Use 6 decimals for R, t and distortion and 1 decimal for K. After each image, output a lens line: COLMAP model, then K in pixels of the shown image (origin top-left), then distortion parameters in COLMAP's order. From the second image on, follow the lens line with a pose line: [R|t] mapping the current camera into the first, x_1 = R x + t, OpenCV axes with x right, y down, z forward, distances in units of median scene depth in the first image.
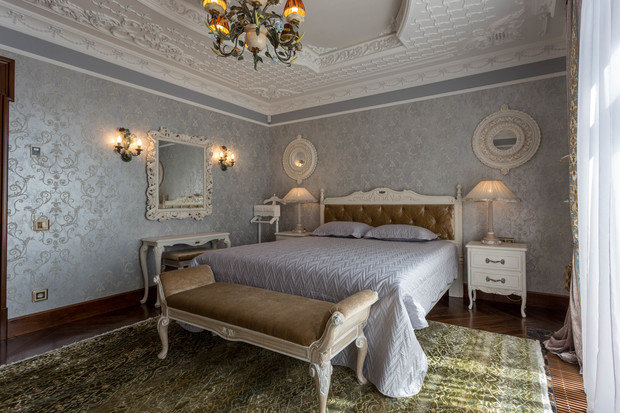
lens RADIAL K [[313.6, 0, 330.8], [0, 313.6, 197.7], [0, 0, 1]] dist [0.003493, 0.000236]
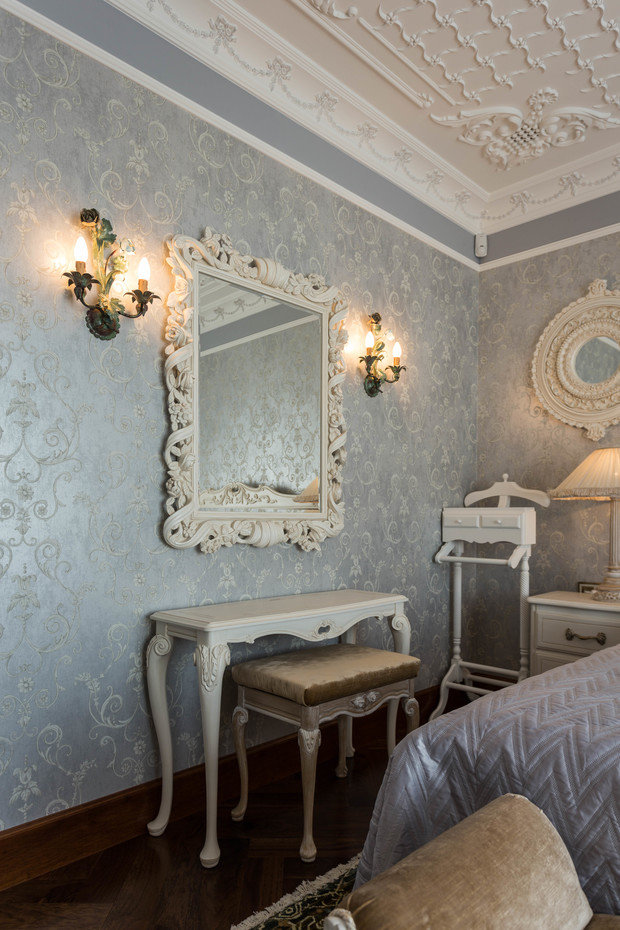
lens RADIAL K [[625.4, 0, 315.7], [0, 625.4, 533.0], [0, 0, 1]] dist [-0.008602, 0.004632]
pose [[0.977459, 0.015962, -0.210523, -0.322486], [-0.008034, 0.999228, 0.038463, 0.034698], [0.210975, -0.035905, 0.976832, 0.456959]]
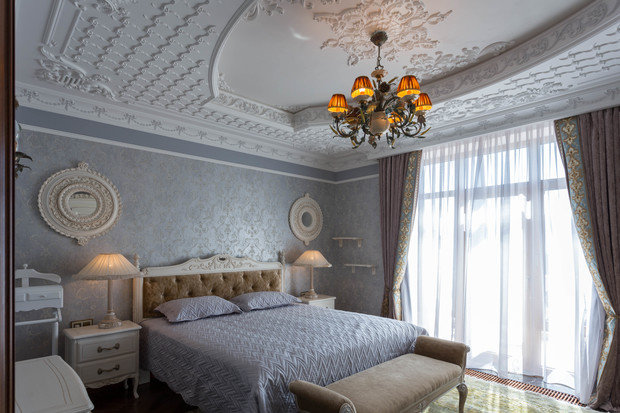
lens RADIAL K [[347.8, 0, 318.6], [0, 347.8, 251.9], [0, 0, 1]] dist [0.001379, 0.002615]
pose [[0.239435, -0.016054, 0.970780, -0.849165], [-0.018226, 0.999613, 0.021026, -0.073124], [-0.970741, -0.022728, 0.239049, 0.561056]]
